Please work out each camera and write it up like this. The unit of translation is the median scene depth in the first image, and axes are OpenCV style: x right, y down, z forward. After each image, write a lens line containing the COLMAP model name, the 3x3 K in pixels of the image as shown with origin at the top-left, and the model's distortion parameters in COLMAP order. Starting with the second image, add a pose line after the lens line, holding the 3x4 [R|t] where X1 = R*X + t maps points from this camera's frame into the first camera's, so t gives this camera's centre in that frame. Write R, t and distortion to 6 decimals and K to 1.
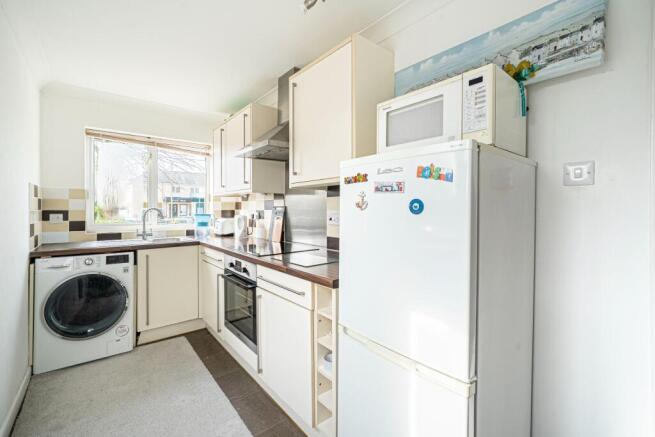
lens RADIAL K [[282.2, 0, 326.3], [0, 282.2, 210.3], [0, 0, 1]] dist [-0.000245, 0.000036]
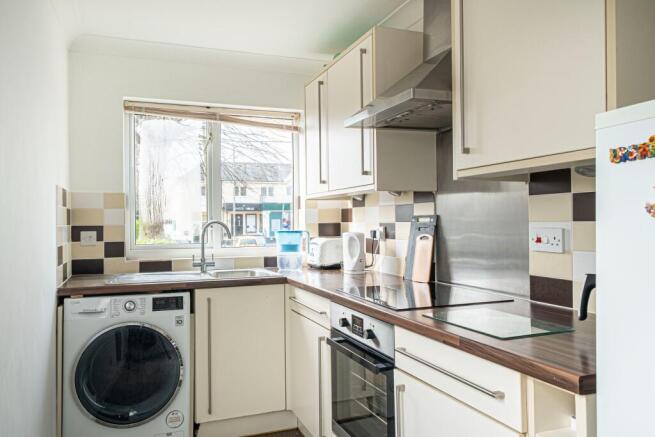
lens RADIAL K [[497.2, 0, 327.5], [0, 497.2, 218.5], [0, 0, 1]] dist [0.003544, -0.001703]
pose [[0.951261, -0.011288, -0.308182, -0.063352], [0.008879, 0.999918, -0.009218, -0.001348], [0.308260, 0.006032, 0.951283, 0.061396]]
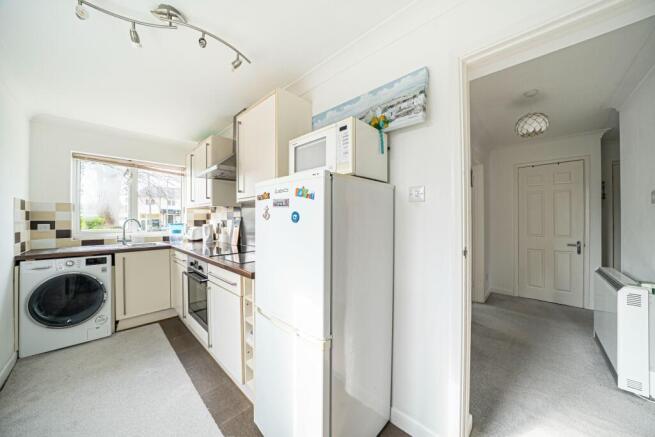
lens RADIAL K [[225.3, 0, 327.5], [0, 225.3, 218.5], [0, 0, 1]] dist [-0.029777, 0.003552]
pose [[0.993408, -0.003599, 0.114571, 0.143953], [0.004224, 0.999977, -0.005215, 0.000192], [-0.114550, 0.005664, 0.993401, -0.047700]]
